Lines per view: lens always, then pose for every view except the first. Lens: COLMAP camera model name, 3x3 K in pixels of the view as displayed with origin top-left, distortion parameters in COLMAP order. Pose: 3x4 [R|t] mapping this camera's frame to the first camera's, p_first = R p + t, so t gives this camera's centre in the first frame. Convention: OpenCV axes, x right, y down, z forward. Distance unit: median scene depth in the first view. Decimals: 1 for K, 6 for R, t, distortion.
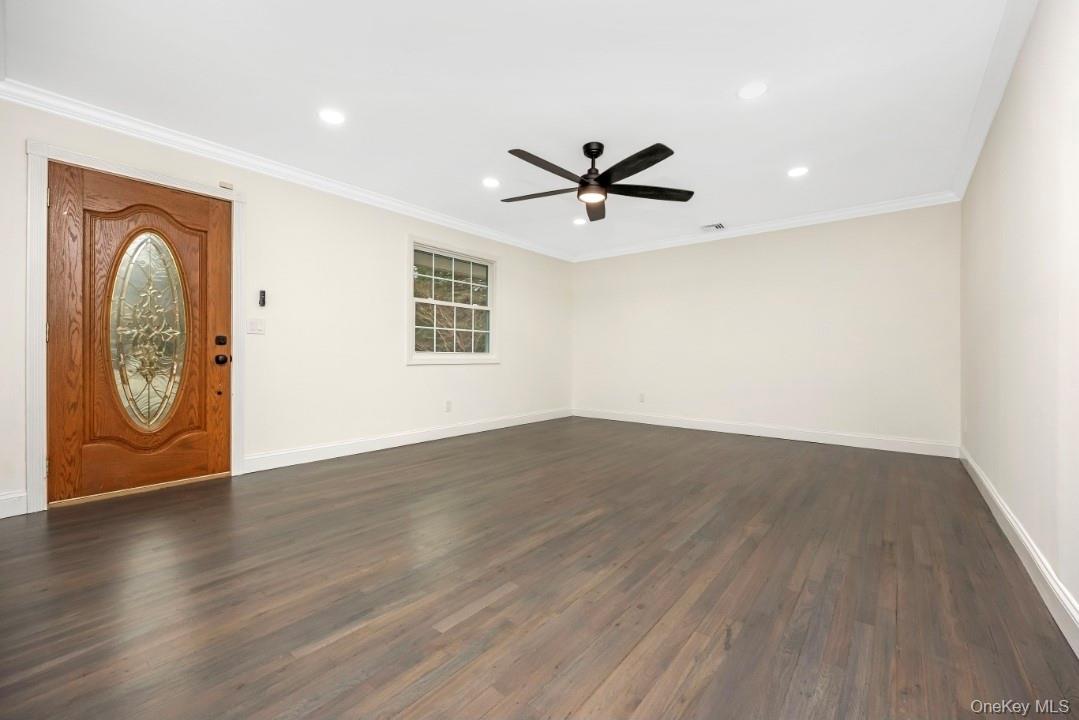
lens RADIAL K [[449.3, 0, 542.6], [0, 449.3, 371.5], [0, 0, 1]] dist [-0.000667, 0.000006]
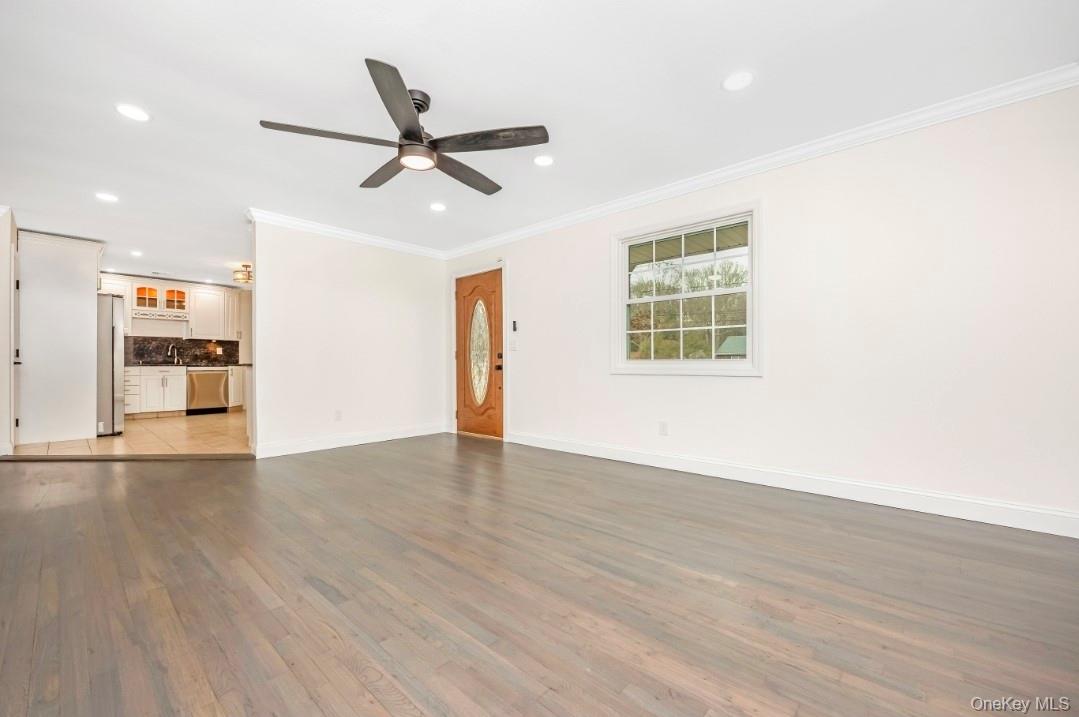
lens RADIAL K [[449.3, 0, 542.6], [0, 449.3, 370.0], [0, 0, 1]] dist [-0.000667, 0.000006]
pose [[-0.084449, 0.005218, -0.996414, 0.864215], [-0.034410, 0.999375, 0.008149, -0.035516], [0.995833, 0.034975, -0.084217, 1.268662]]
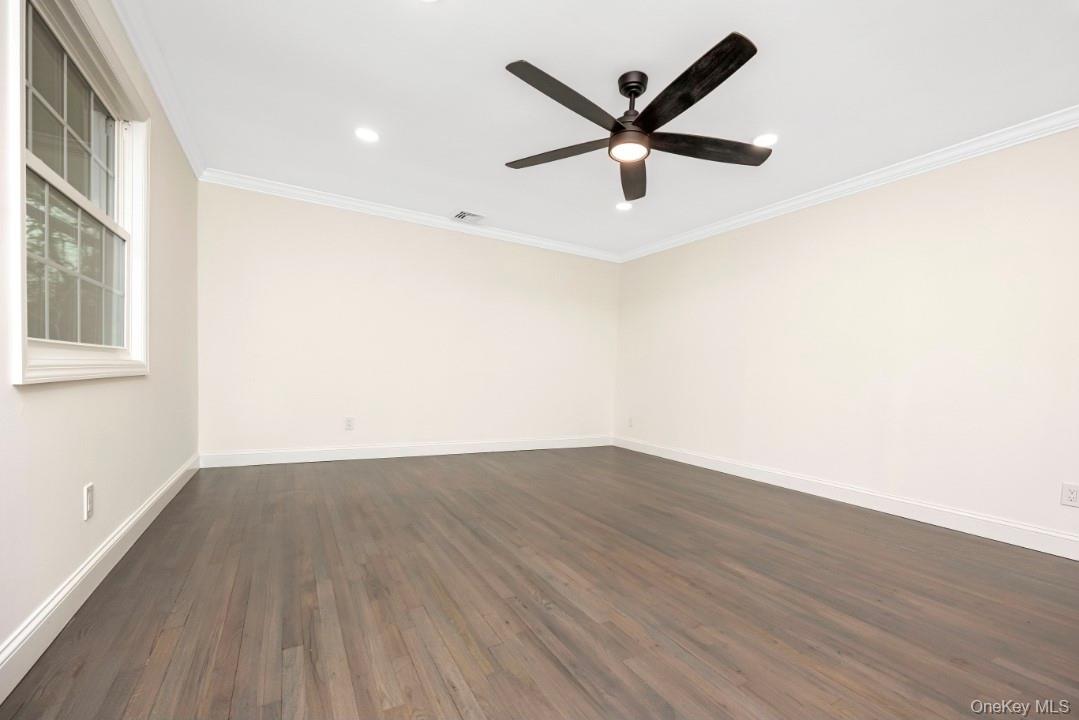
lens RADIAL K [[465.4, 0, 570.2], [0, 465.4, 377.2], [0, 0, 1]] dist [-0.001292, -0.000131]
pose [[0.339527, -0.001349, 0.940595, -0.629094], [0.000071, 0.999999, 0.001409, -0.026742], [-0.940596, -0.000412, 0.339527, 0.804267]]
